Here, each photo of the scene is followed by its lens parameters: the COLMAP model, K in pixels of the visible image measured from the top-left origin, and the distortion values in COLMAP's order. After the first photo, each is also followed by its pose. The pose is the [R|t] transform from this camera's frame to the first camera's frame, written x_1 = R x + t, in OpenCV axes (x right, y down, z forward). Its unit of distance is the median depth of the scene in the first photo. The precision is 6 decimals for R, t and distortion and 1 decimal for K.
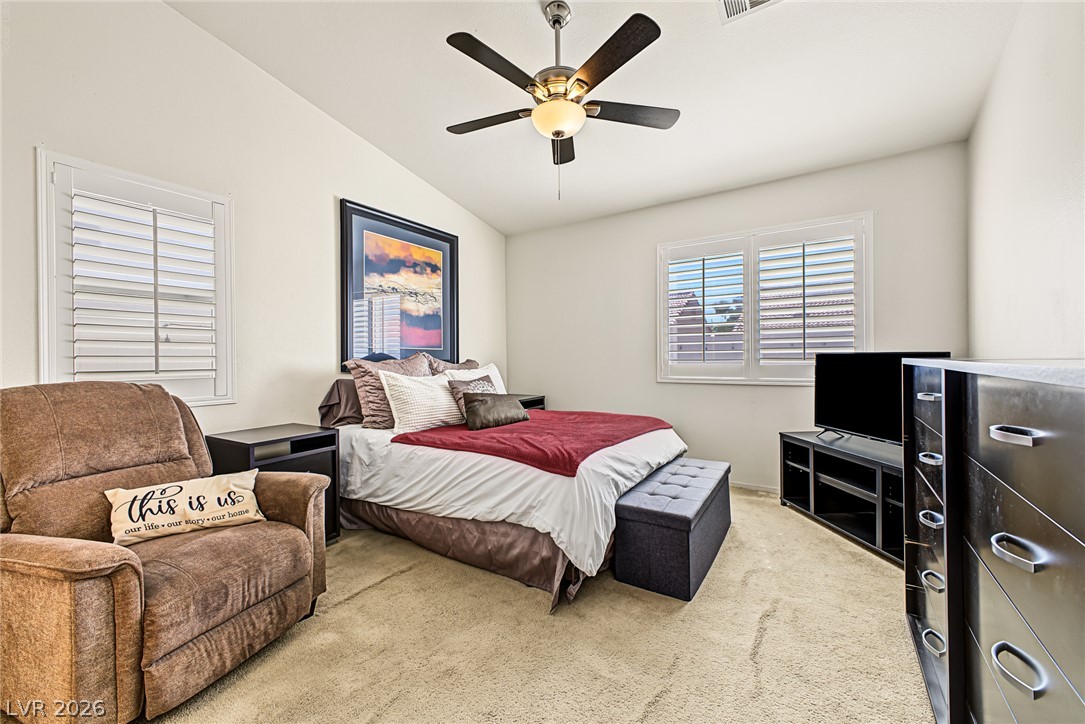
lens RADIAL K [[433.5, 0, 546.4], [0, 433.5, 361.7], [0, 0, 1]] dist [0.017283, -0.000084]
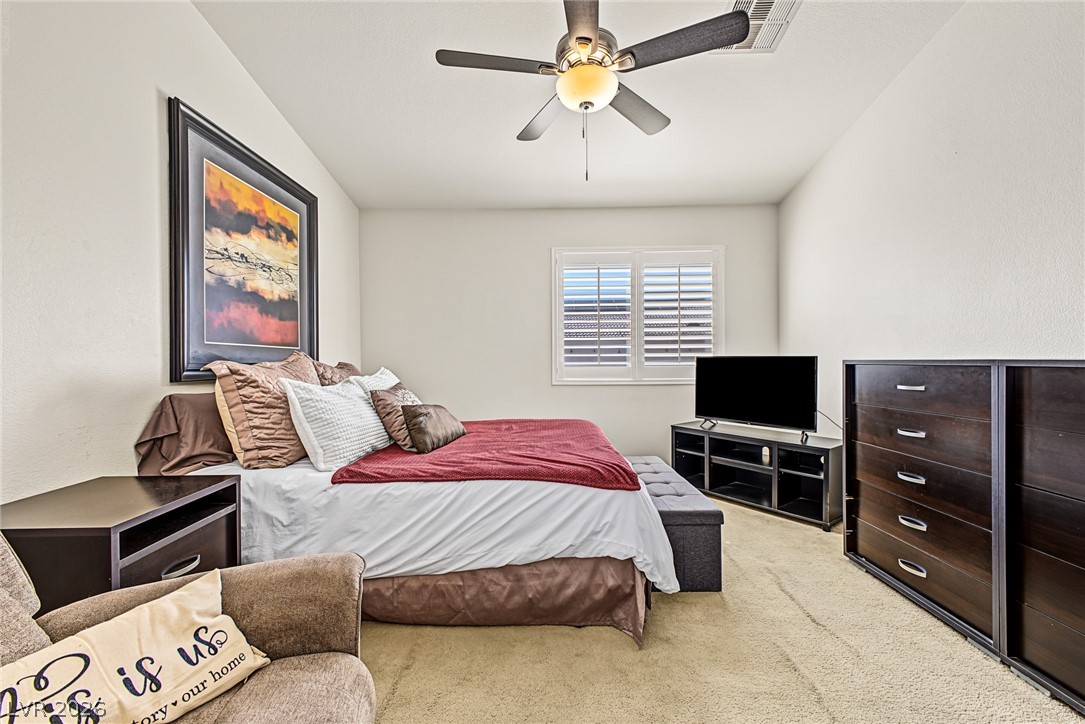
lens RADIAL K [[433.5, 0, 546.4], [0, 433.5, 361.7], [0, 0, 1]] dist [0.017283, -0.000084]
pose [[0.841532, 0.001045, 0.540207, -0.390383], [0.003173, 0.999971, -0.006877, 0.000858], [-0.540199, 0.007501, 0.841504, 0.218994]]
